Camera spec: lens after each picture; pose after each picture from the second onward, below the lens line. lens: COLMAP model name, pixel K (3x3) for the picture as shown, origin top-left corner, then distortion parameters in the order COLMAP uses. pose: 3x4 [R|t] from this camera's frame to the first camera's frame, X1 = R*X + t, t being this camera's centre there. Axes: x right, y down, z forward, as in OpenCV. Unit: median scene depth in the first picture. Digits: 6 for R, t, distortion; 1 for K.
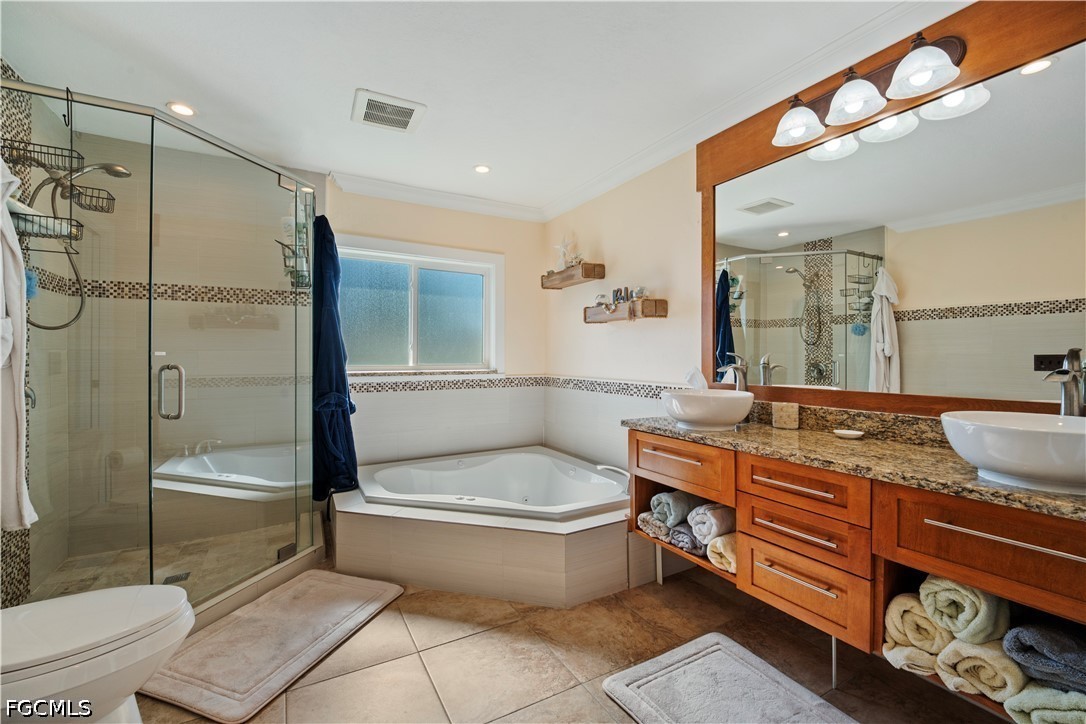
lens RADIAL K [[459.2, 0, 543.5], [0, 459.2, 357.9], [0, 0, 1]] dist [-0.000636, -0.006527]
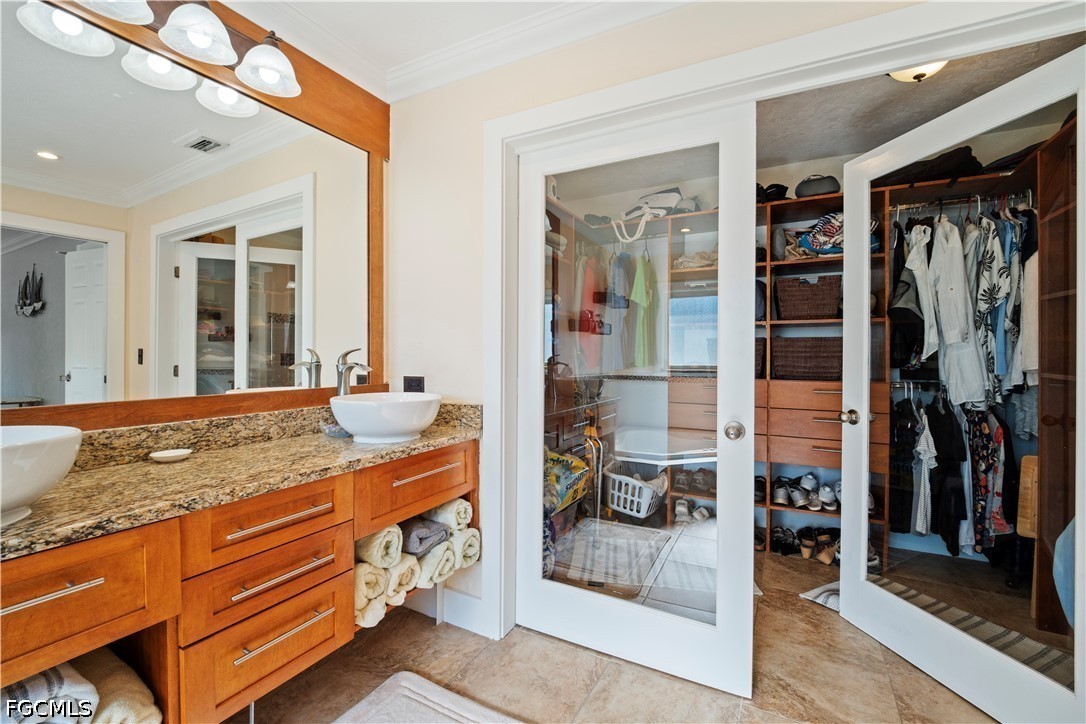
lens RADIAL K [[459.2, 0, 542.8], [0, 459.2, 359.3], [0, 0, 1]] dist [-0.000636, -0.006527]
pose [[-0.527243, -0.007618, 0.849681, -0.323073], [-0.000097, 0.999960, 0.008905, 0.001185], [-0.849715, 0.004613, -0.527222, 0.961125]]
